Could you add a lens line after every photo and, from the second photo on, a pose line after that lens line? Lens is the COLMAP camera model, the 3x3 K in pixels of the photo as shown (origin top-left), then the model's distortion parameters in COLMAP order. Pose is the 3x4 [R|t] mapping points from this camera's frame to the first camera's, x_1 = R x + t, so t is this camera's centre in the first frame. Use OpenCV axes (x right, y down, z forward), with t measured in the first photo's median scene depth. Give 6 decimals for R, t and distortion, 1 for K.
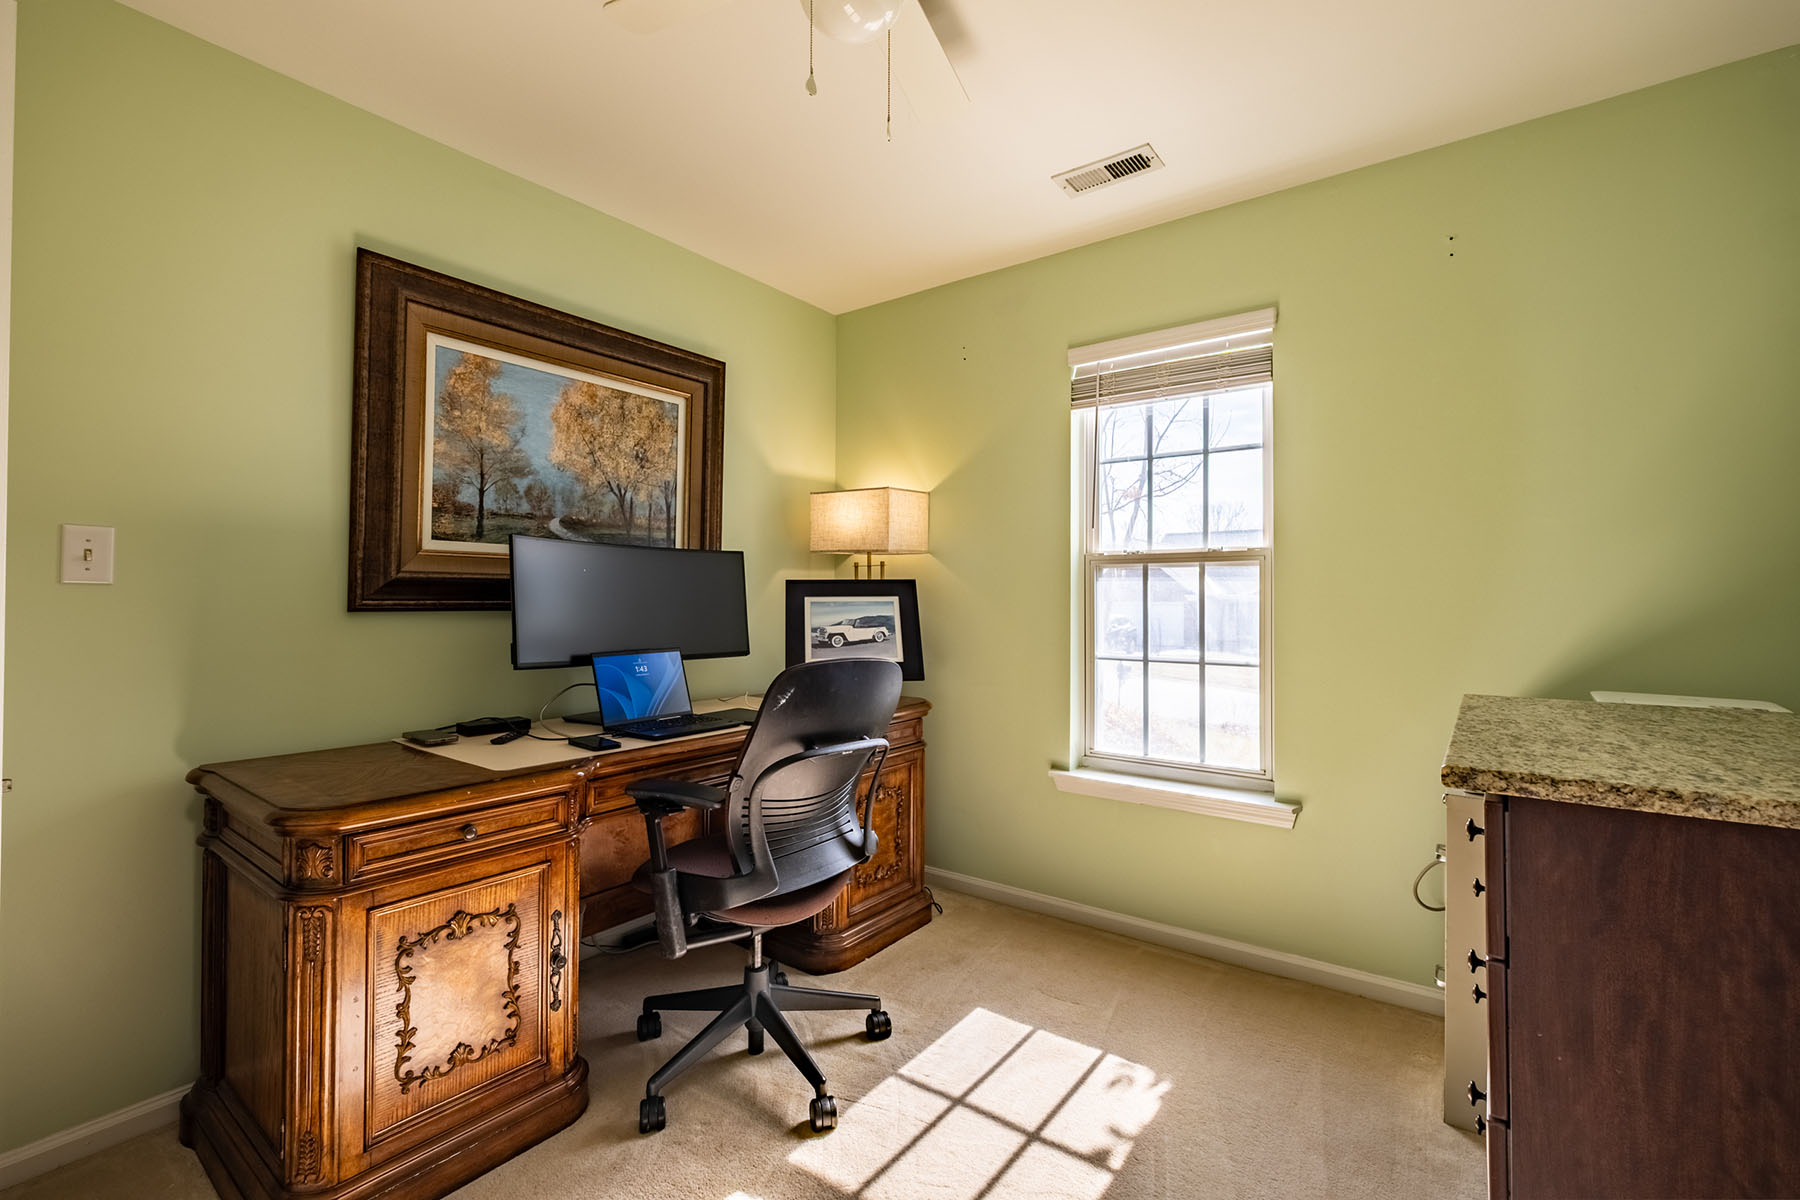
lens RADIAL K [[796.3, 0, 892.8], [0, 796.3, 589.5], [0, 0, 1]] dist [-0.006103, 0.001077]
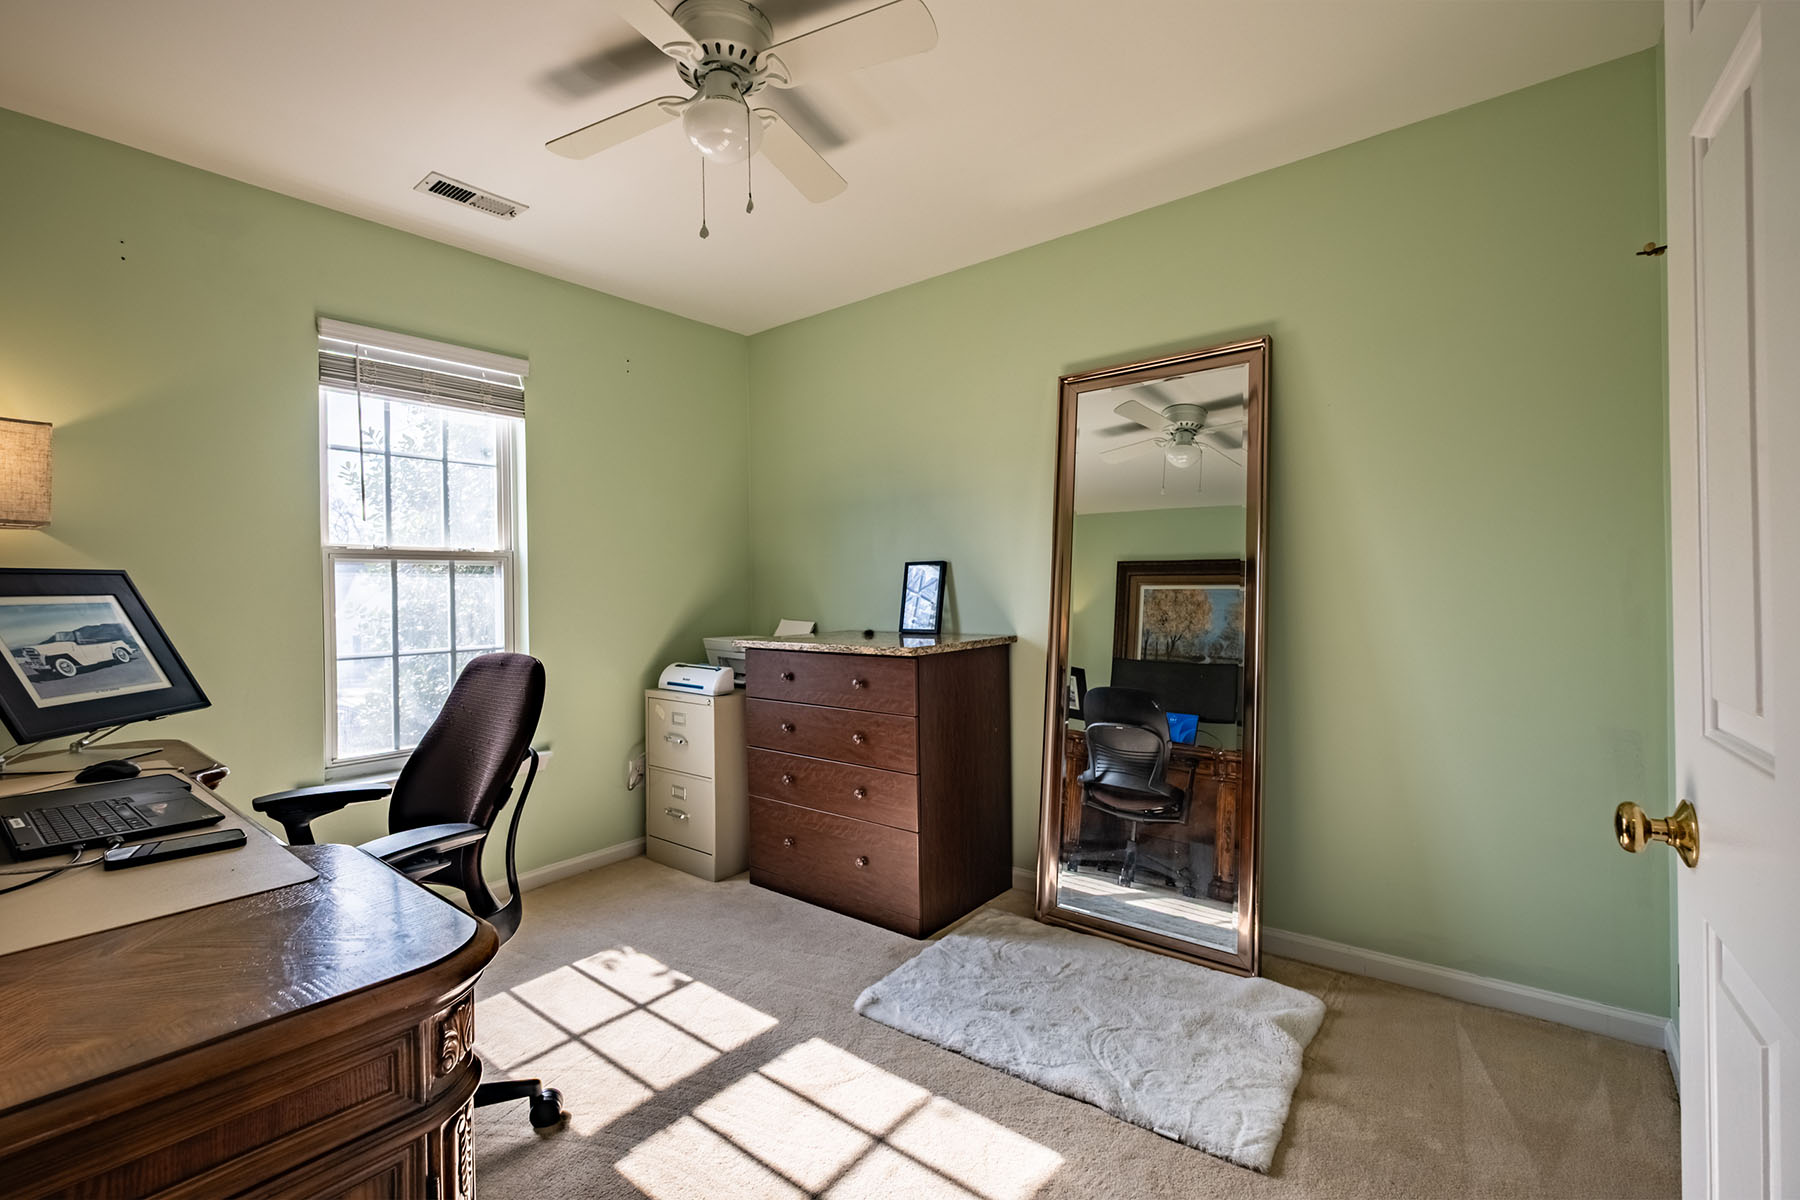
lens RADIAL K [[796.3, 0, 892.8], [0, 796.3, 589.5], [0, 0, 1]] dist [-0.006103, 0.001077]
pose [[0.040436, -0.004970, 0.999170, -0.690054], [0.006565, 0.999967, 0.004708, 0.005251], [-0.999161, 0.006369, 0.040467, 0.338644]]
